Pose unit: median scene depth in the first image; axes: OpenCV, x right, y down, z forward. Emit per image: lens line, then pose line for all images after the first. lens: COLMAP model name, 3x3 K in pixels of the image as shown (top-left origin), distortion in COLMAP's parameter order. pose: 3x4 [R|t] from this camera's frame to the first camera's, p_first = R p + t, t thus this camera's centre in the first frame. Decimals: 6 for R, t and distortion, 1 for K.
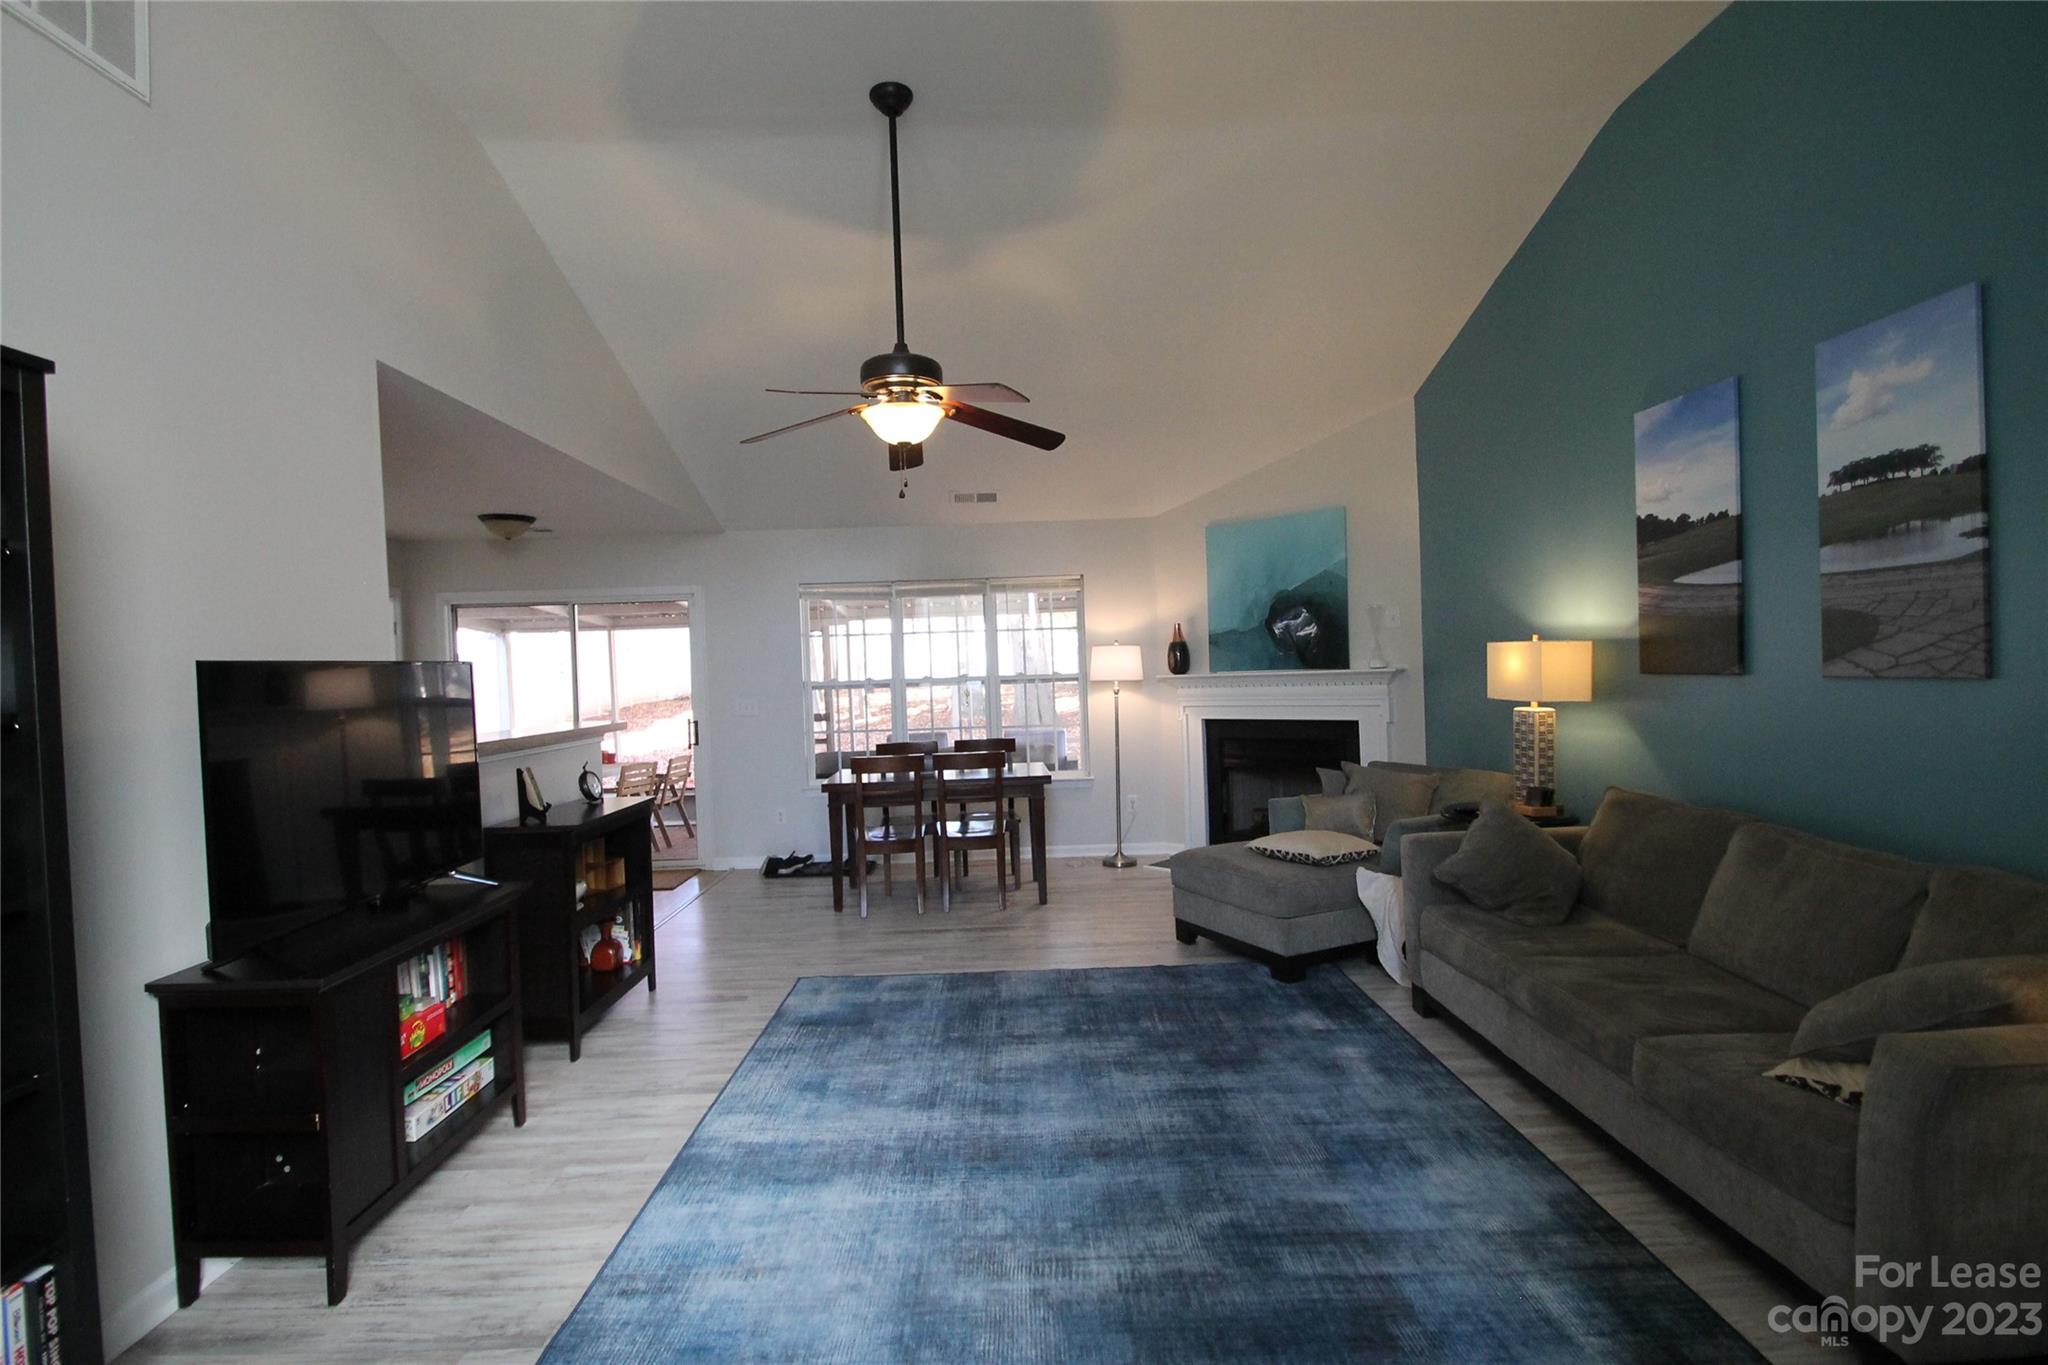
lens RADIAL K [[962.0, 0, 1010.2], [0, 962.0, 684.2], [0, 0, 1]] dist [0.000999, -0.005590]
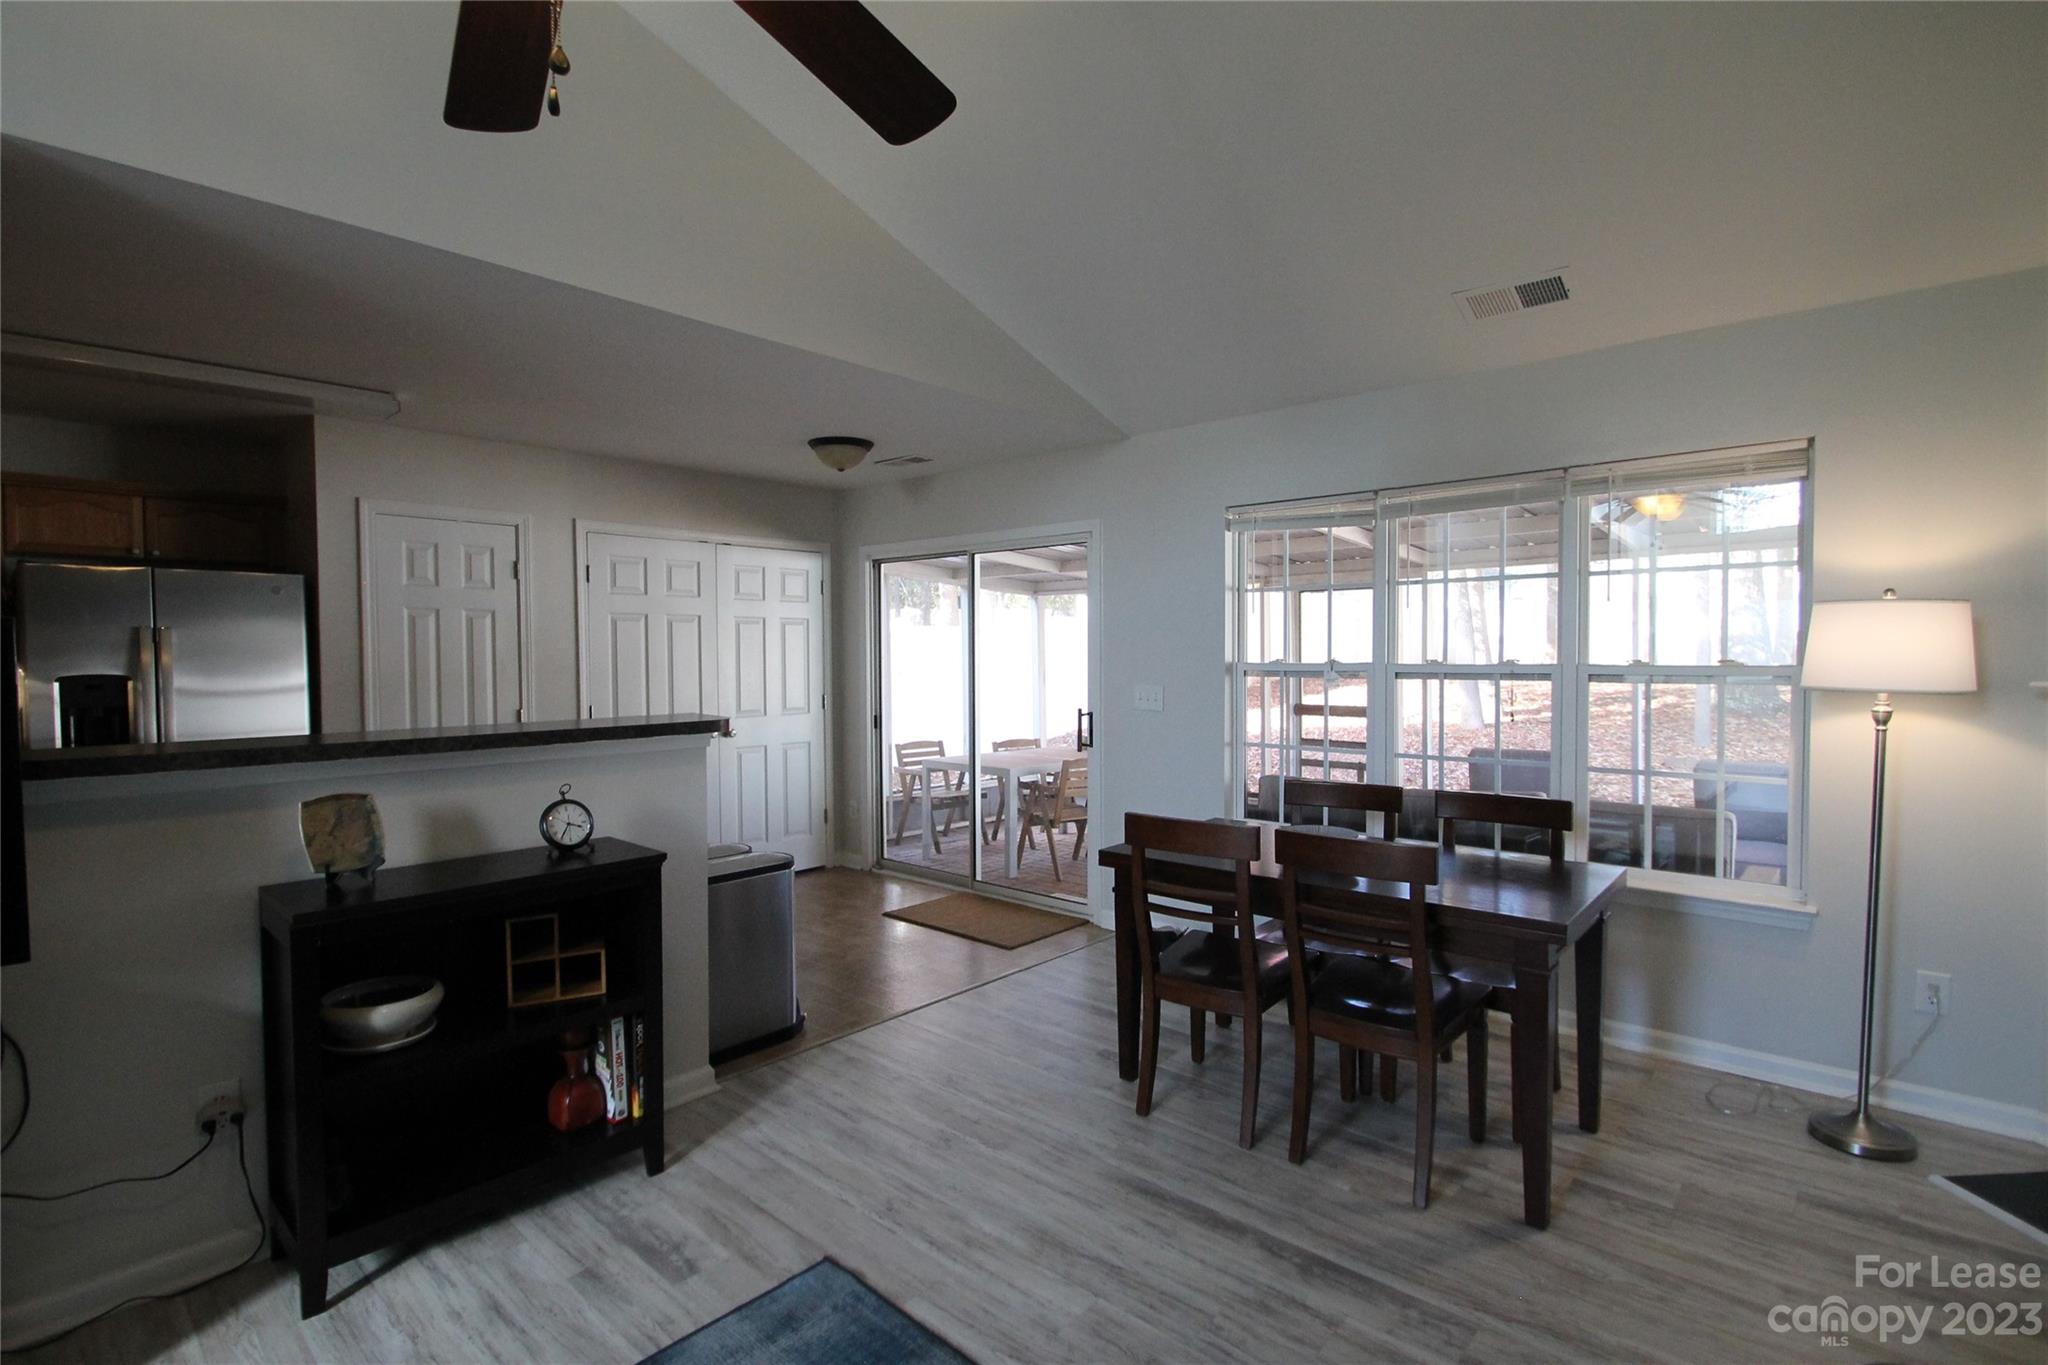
lens RADIAL K [[962.0, 0, 1006.3], [0, 962.0, 684.7], [0, 0, 1]] dist [0.000999, -0.005590]
pose [[0.728971, 0.053146, -0.682478, 0.193051], [-0.030522, 0.998514, 0.045155, -0.020835], [0.683864, -0.012086, 0.729510, 0.765690]]
